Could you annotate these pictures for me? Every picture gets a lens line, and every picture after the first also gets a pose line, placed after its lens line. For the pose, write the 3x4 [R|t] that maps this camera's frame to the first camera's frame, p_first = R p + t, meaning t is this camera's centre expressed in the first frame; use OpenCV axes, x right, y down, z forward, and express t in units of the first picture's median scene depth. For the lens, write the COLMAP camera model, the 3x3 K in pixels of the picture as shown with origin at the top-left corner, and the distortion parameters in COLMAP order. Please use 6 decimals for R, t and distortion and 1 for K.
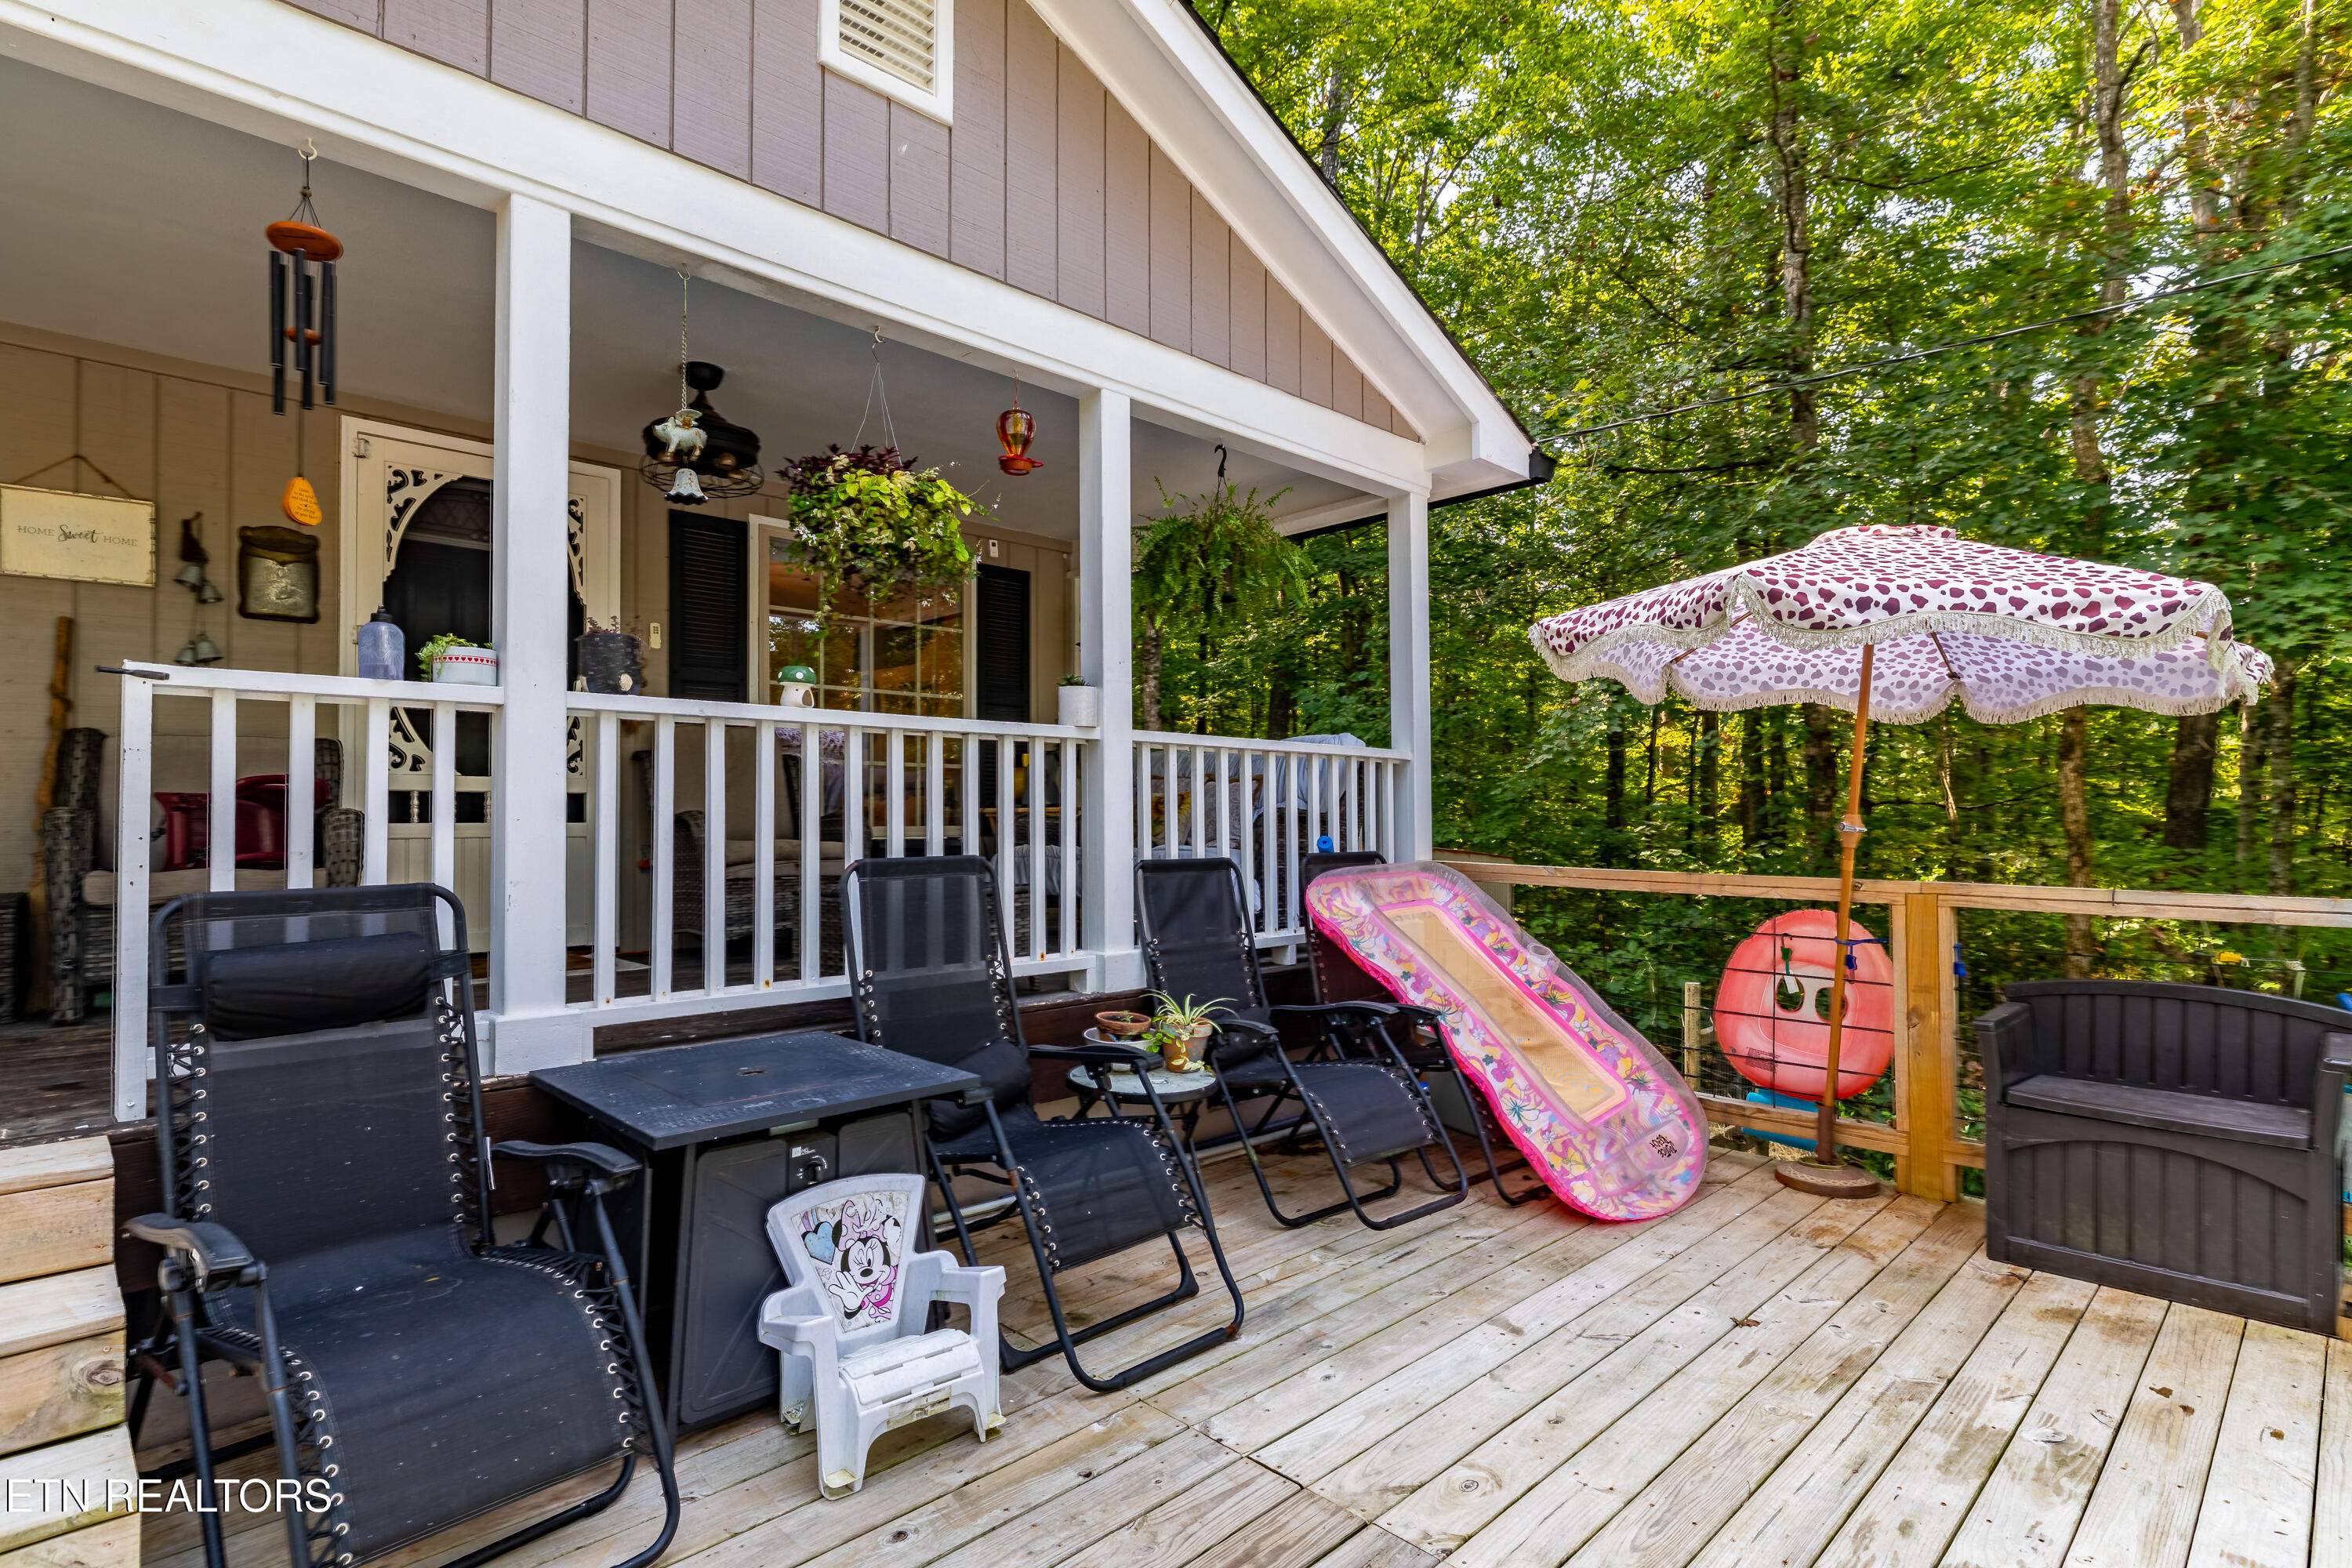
lens RADIAL K [[1134.8, 0, 1181.0], [0, 1134.8, 786.2], [0, 0, 1]] dist [0.002059, 0.000705]
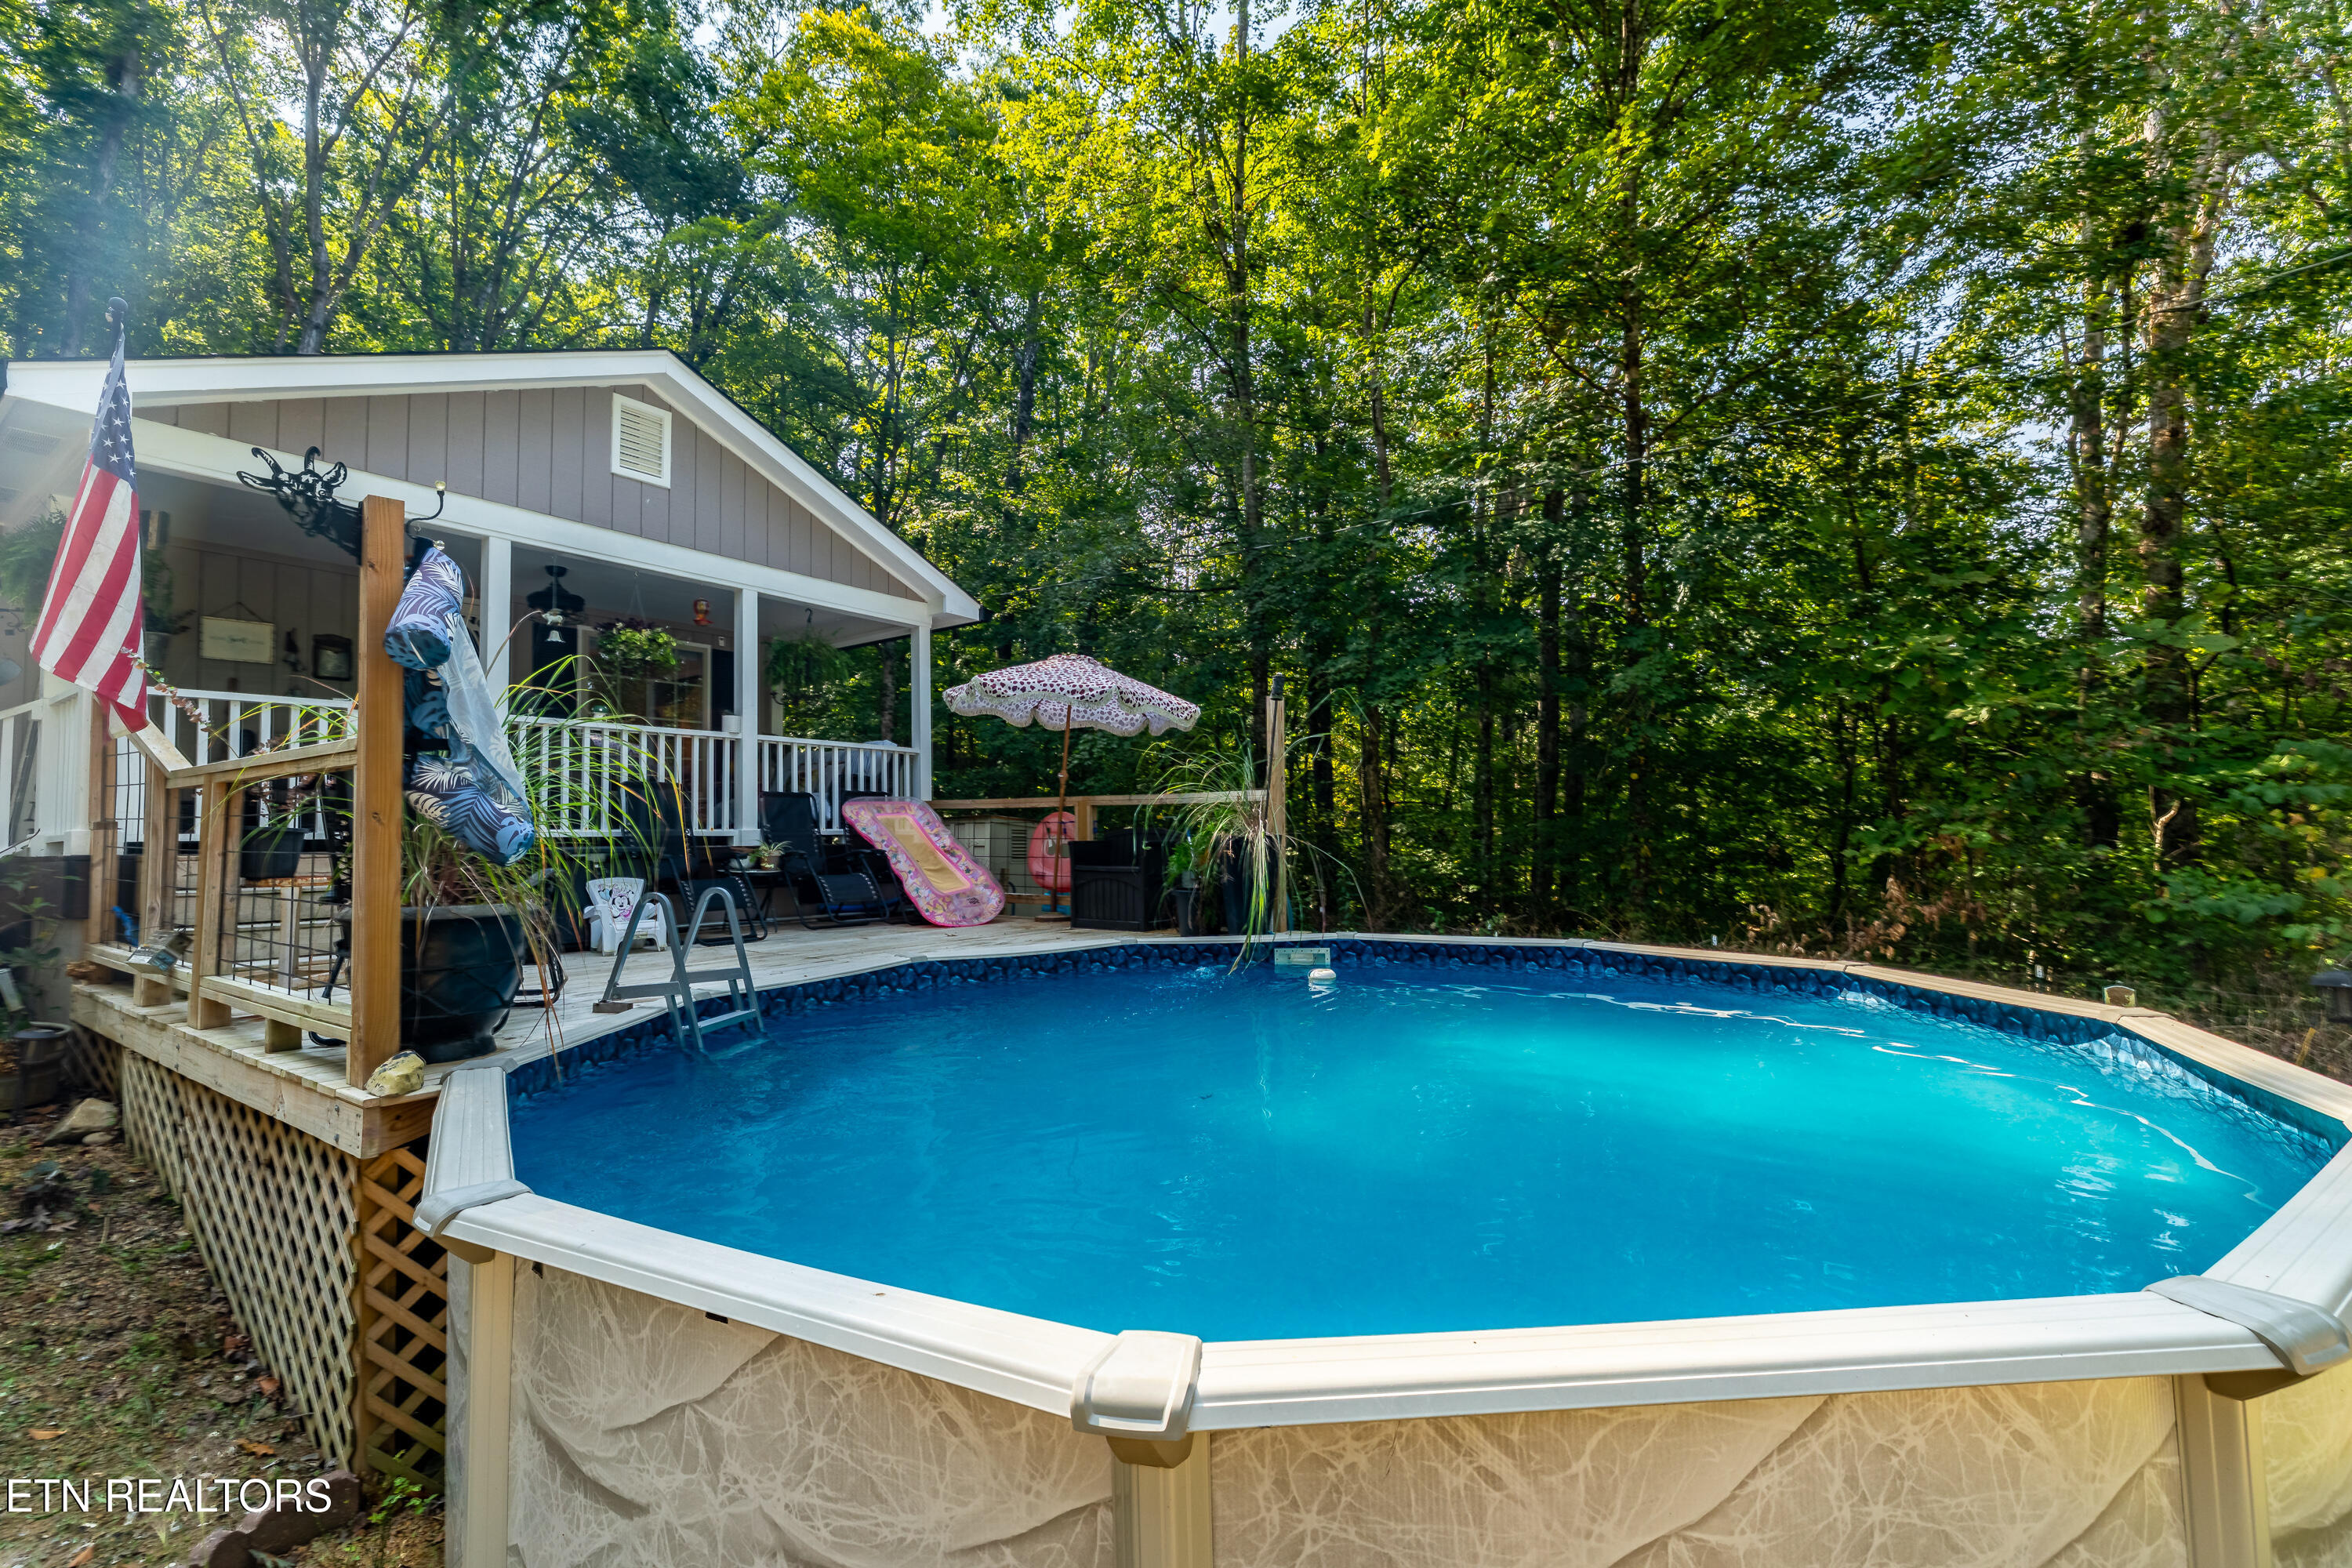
lens RADIAL K [[1038.3, 0, 1169.0], [0, 1038.3, 789.3], [0, 0, 1]] dist [-0.002245, -0.000059]
pose [[0.986652, -0.001434, 0.162837, 0.441955], [0.004396, 0.999831, -0.017830, 0.103856], [-0.162784, 0.018308, 0.986492, -1.226475]]
